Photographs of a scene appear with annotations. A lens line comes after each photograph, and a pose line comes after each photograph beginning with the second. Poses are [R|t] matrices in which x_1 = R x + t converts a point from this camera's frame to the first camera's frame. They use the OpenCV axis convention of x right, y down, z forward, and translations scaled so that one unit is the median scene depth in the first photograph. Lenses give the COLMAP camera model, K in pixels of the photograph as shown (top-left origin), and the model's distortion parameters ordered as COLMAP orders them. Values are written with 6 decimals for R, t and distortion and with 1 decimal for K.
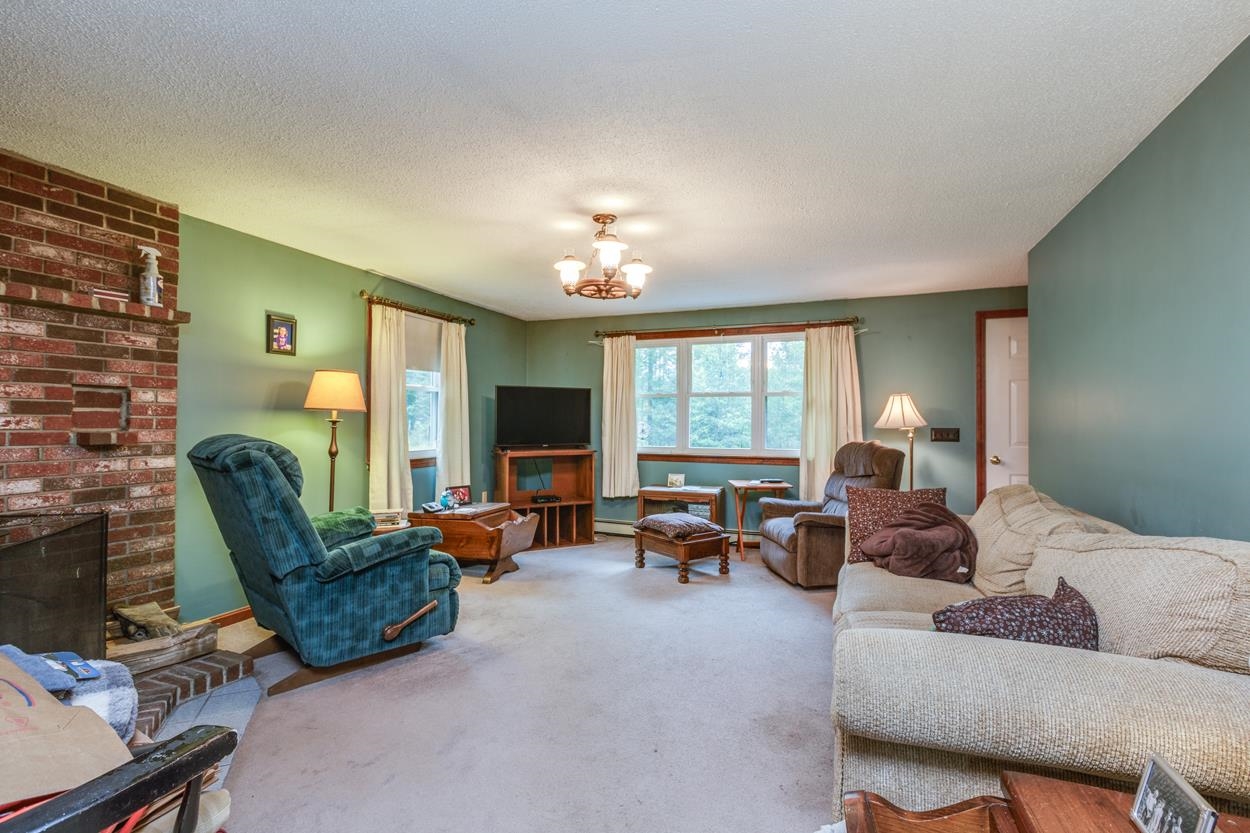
lens RADIAL K [[546.2, 0, 623.6], [0, 546.2, 392.2], [0, 0, 1]] dist [-0.001625, 0.000057]
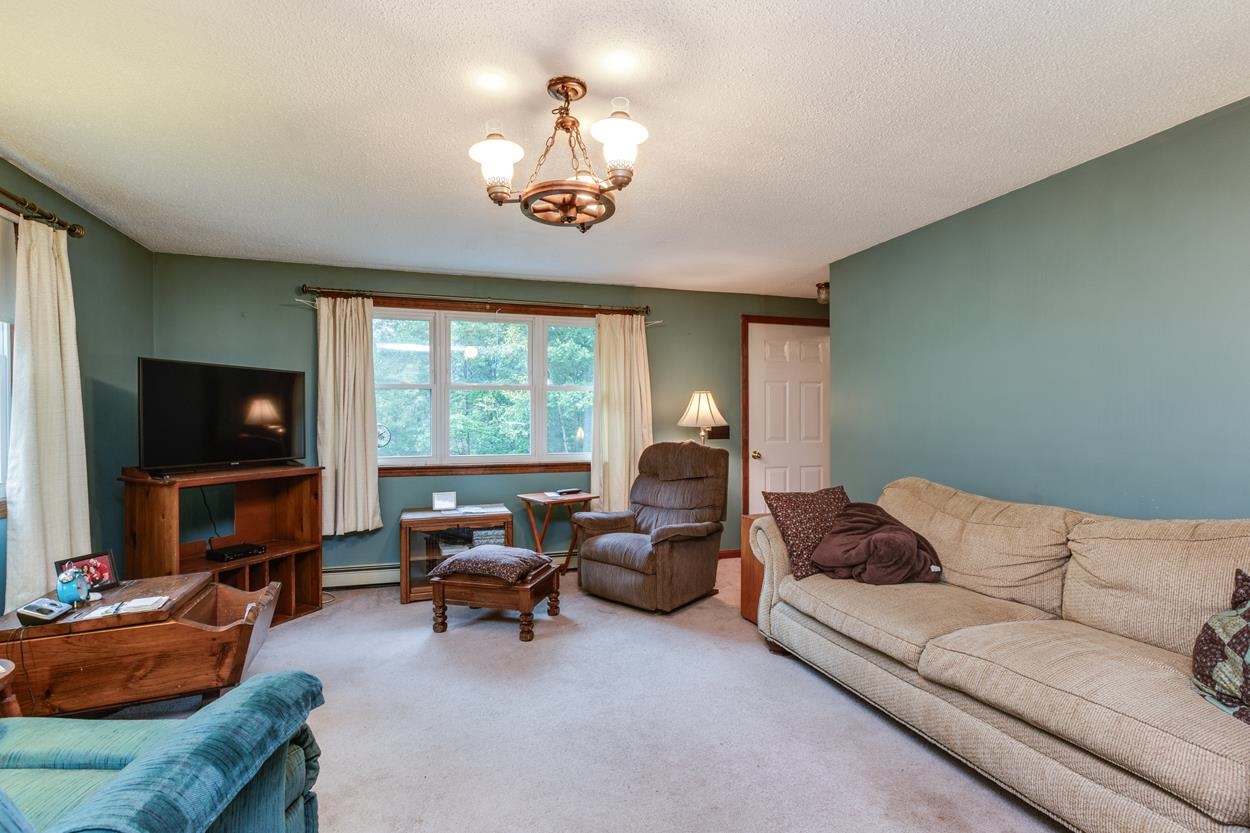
lens RADIAL K [[582.2, 0, 620.4], [0, 582.2, 409.5], [0, 0, 1]] dist [0.003117, 0.000658]
pose [[0.781889, 0.004971, 0.623397, -0.226694], [-0.025378, 0.999393, 0.023861, 0.013311], [-0.622900, -0.034478, 0.781541, 0.256238]]
